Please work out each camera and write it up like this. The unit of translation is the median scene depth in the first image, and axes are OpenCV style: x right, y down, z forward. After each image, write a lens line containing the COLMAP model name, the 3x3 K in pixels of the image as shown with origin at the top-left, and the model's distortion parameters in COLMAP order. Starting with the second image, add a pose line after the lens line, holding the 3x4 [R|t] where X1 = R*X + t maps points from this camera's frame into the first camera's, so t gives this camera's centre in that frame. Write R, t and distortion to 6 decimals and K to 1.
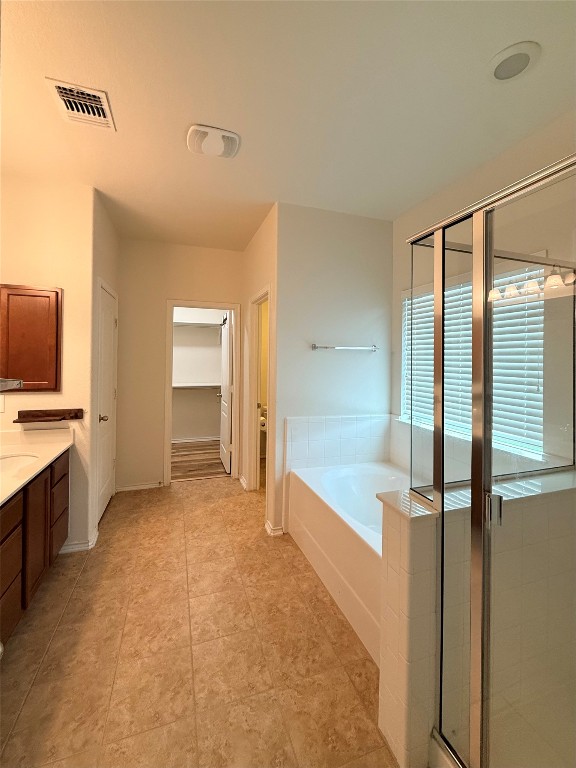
lens RADIAL K [[308.4, 0, 285.6], [0, 308.4, 384.4], [0, 0, 1]] dist [-0.001785, -0.000130]
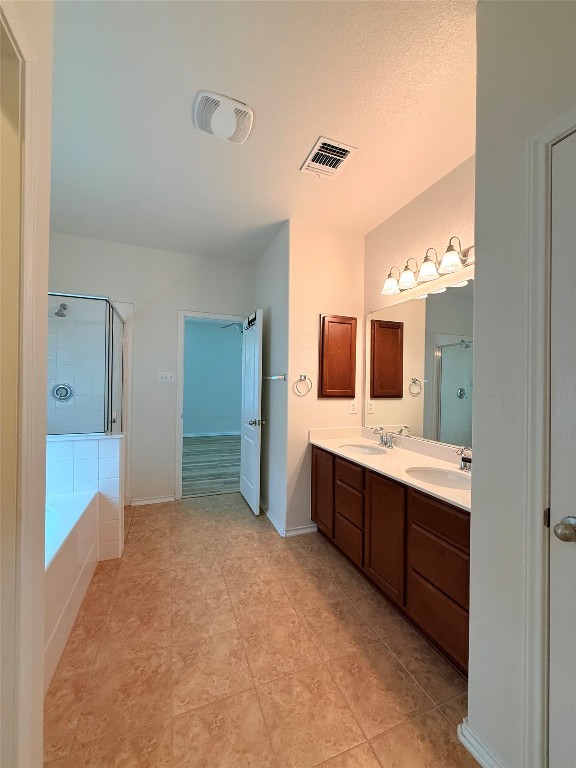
lens RADIAL K [[308.4, 0, 291.1], [0, 308.4, 382.9], [0, 0, 1]] dist [-0.001785, -0.000130]
pose [[-0.998844, -0.022939, -0.042247, -0.415026], [-0.026305, 0.996374, 0.080919, -0.087725], [0.040237, 0.081936, -0.995825, 1.841661]]
